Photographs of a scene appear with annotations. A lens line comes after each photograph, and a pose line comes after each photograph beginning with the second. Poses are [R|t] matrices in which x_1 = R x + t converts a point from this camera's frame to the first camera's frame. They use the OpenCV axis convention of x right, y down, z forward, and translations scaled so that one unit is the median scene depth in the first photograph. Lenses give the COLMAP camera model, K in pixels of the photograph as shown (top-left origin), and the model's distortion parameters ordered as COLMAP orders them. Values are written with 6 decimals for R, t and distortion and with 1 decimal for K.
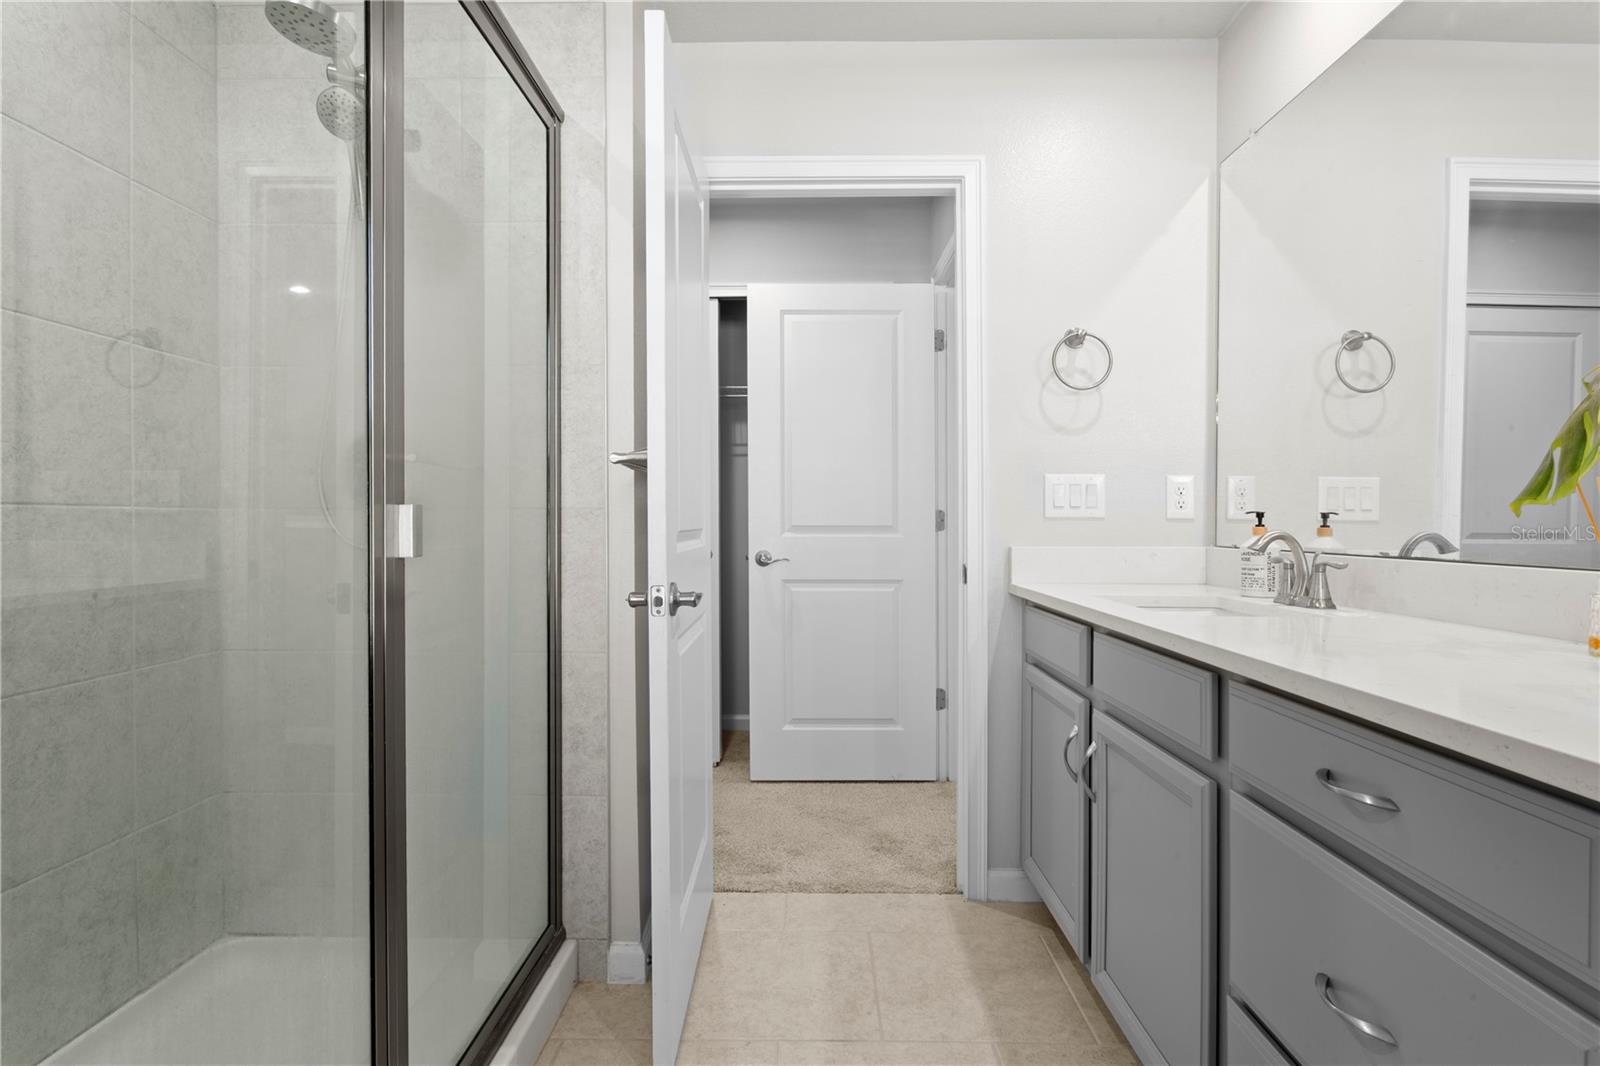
lens RADIAL K [[792.8, 0, 798.7], [0, 792.8, 532.5], [0, 0, 1]] dist [-0.011360, 0.004116]
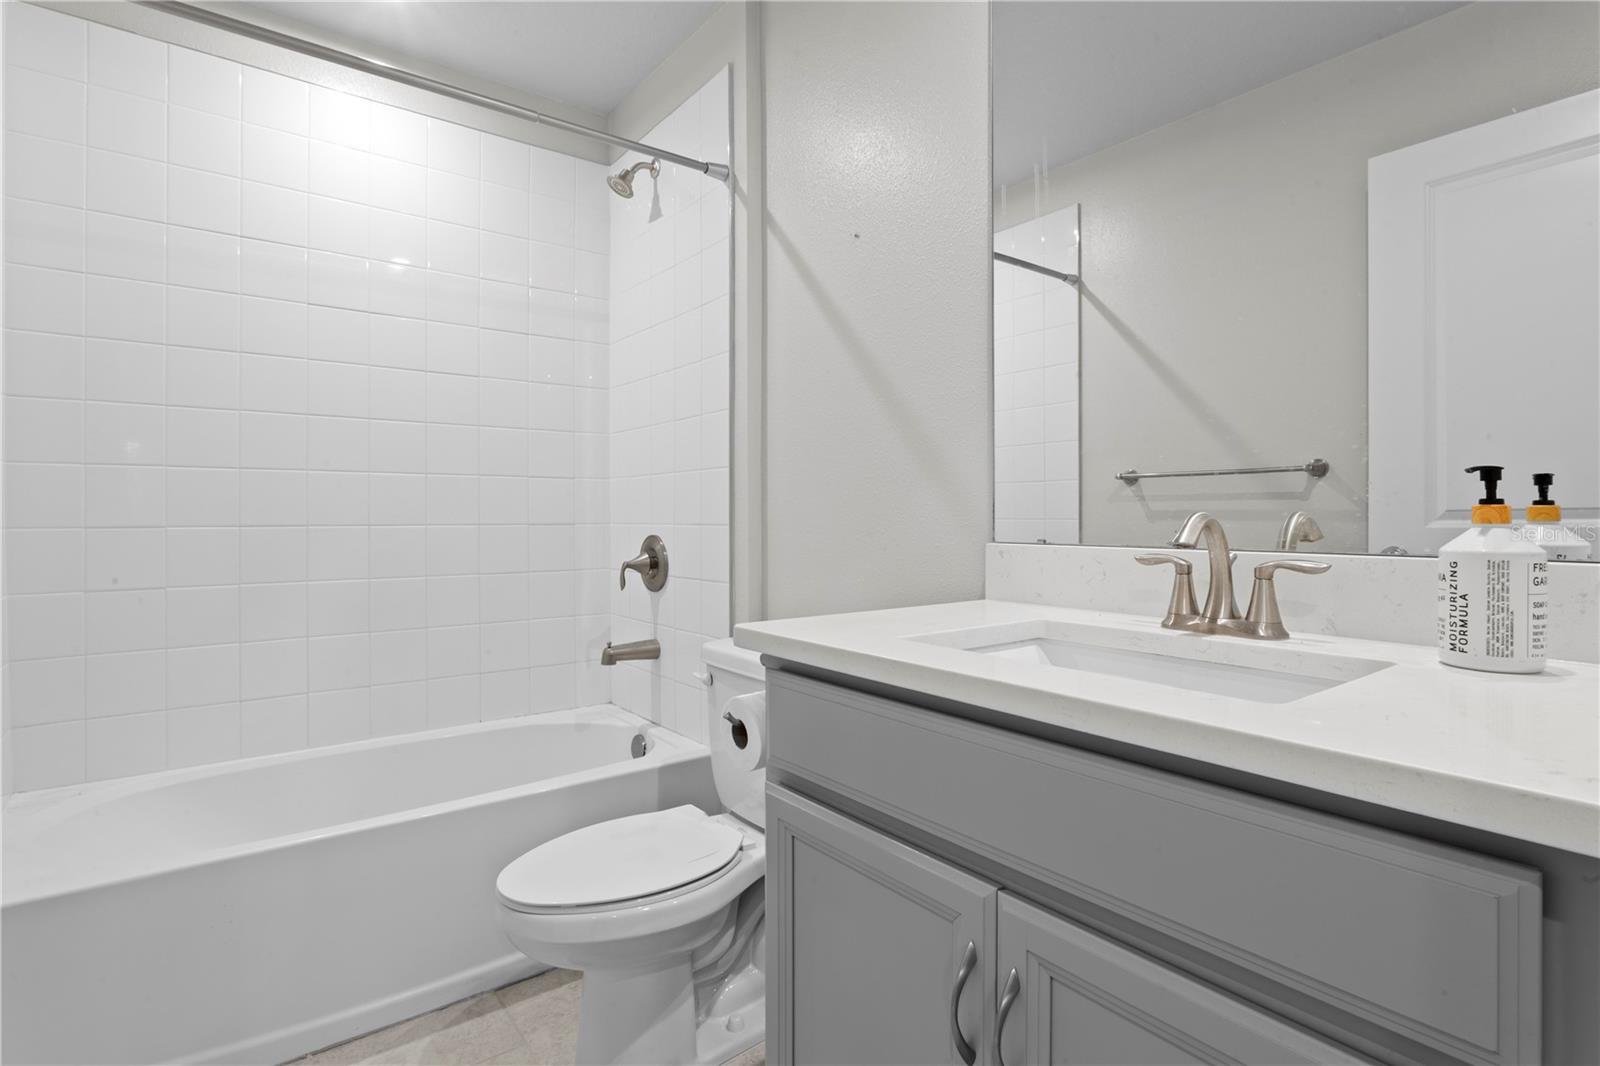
lens RADIAL K [[792.8, 0, 808.6], [0, 792.8, 524.0], [0, 0, 1]] dist [-0.011360, 0.004116]
pose [[0.808438, -0.019186, 0.588269, 0.003196], [0.016040, 0.999816, 0.010565, -0.006551], [-0.588363, 0.000895, 0.808596, 0.713000]]
